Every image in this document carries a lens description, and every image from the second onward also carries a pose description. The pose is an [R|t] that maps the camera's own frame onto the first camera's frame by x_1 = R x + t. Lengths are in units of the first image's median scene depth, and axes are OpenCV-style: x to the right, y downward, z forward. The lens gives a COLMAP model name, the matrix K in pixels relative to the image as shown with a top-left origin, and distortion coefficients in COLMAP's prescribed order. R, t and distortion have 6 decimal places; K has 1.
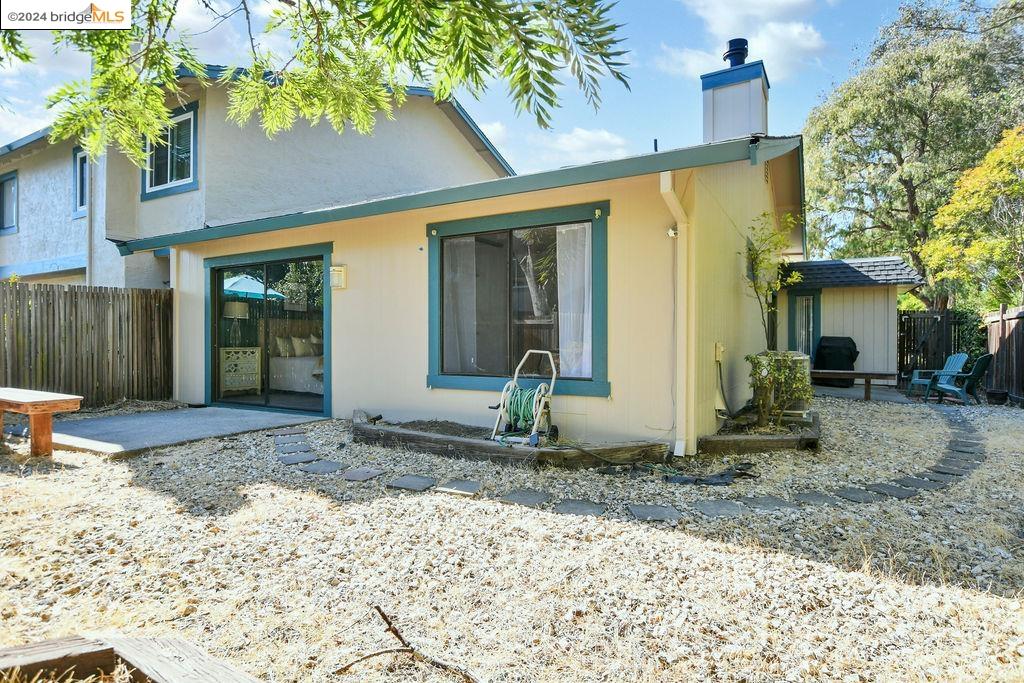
lens RADIAL K [[551.0, 0, 512.0], [0, 551.0, 341.5], [0, 0, 1]] dist [-0.017498, 0.002326]
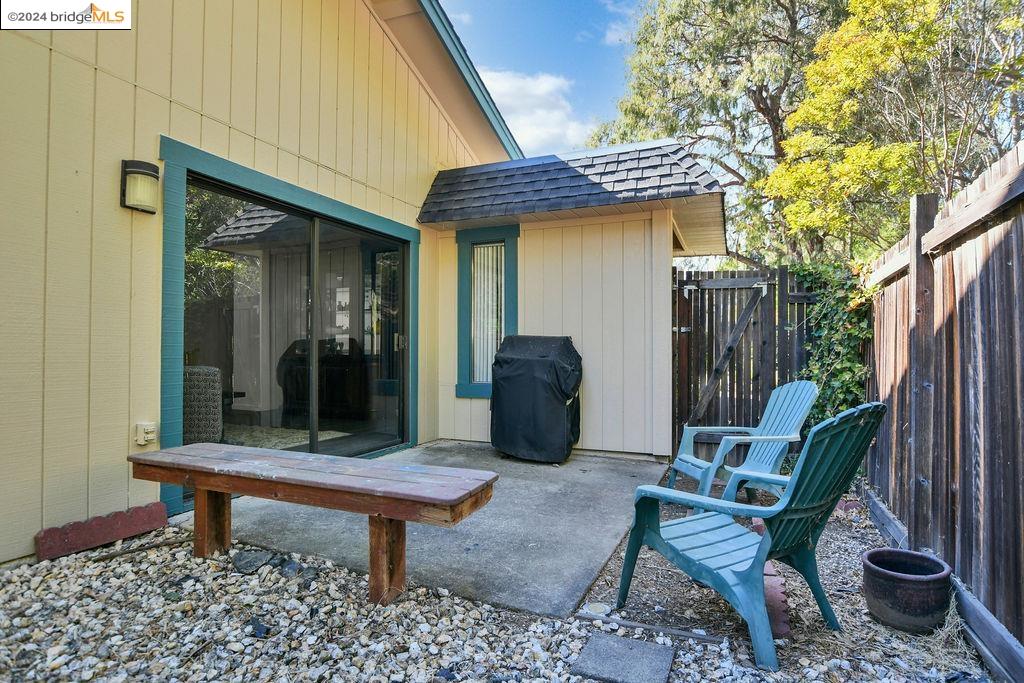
lens RADIAL K [[551.0, 0, 512.0], [0, 551.0, 341.5], [0, 0, 1]] dist [-0.017498, 0.002326]
pose [[0.993485, 0.000186, 0.113965, 0.585715], [0.001607, 0.999876, -0.015646, 0.001722], [-0.113954, 0.015727, 0.993362, 0.659240]]
